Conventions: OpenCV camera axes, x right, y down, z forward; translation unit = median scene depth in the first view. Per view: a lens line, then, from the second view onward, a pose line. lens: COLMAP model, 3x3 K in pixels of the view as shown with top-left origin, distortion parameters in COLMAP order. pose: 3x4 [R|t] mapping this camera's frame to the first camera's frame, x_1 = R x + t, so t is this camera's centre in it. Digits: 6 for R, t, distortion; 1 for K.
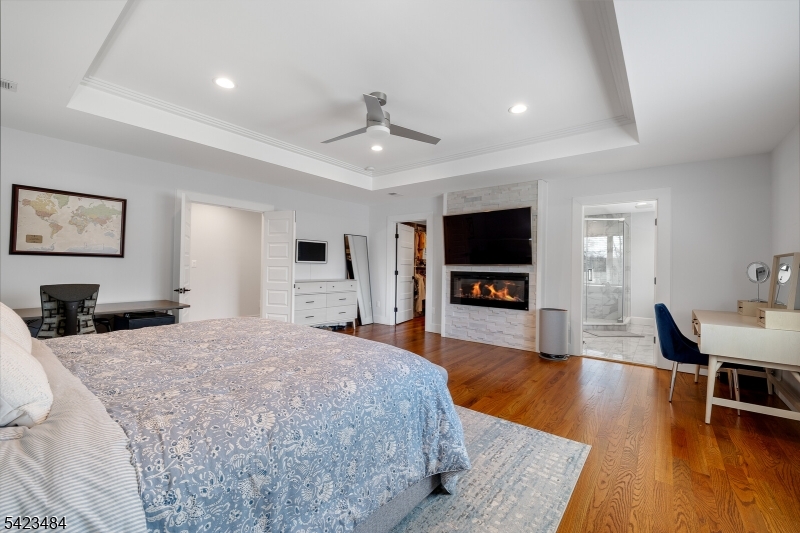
lens RADIAL K [[337.8, 0, 400.9], [0, 337.8, 259.7], [0, 0, 1]] dist [0.000376, 0.000782]
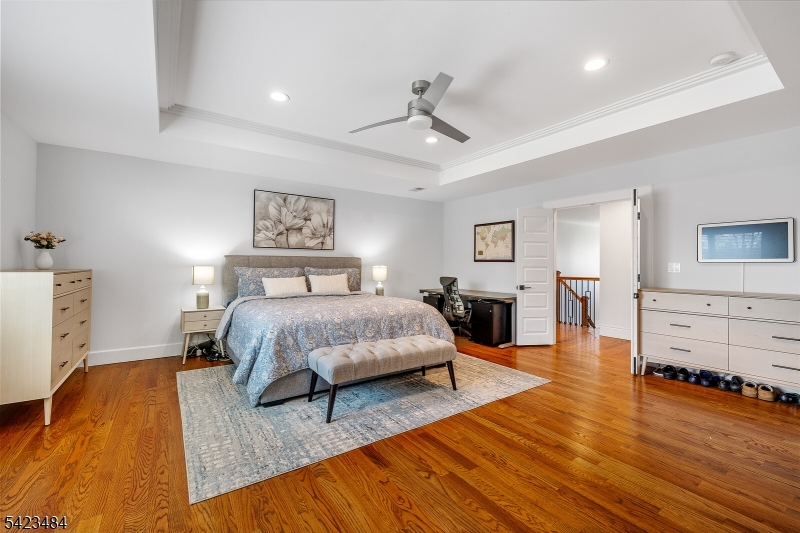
lens RADIAL K [[337.8, 0, 399.7], [0, 337.8, 263.7], [0, 0, 1]] dist [0.000376, 0.000782]
pose [[-0.298141, -0.018534, -0.954342, 0.724866], [0.007099, 0.999741, -0.021634, 0.031786], [0.954495, -0.013225, -0.297932, 1.056915]]
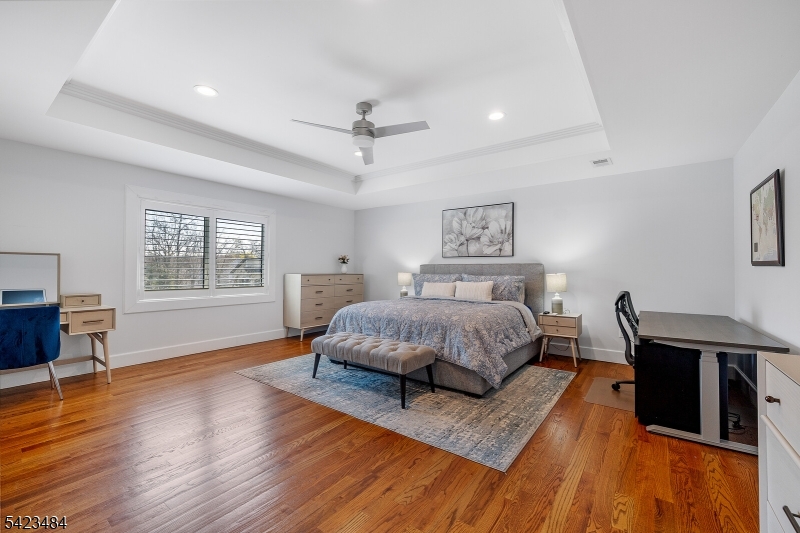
lens RADIAL K [[337.8, 0, 396.9], [0, 337.8, 267.5], [0, 0, 1]] dist [0.000376, 0.000782]
pose [[-0.999720, -0.022513, -0.007219, -0.149095], [-0.022308, 0.999378, -0.027301, 0.032146], [0.007829, -0.027133, -0.999601, 1.745308]]
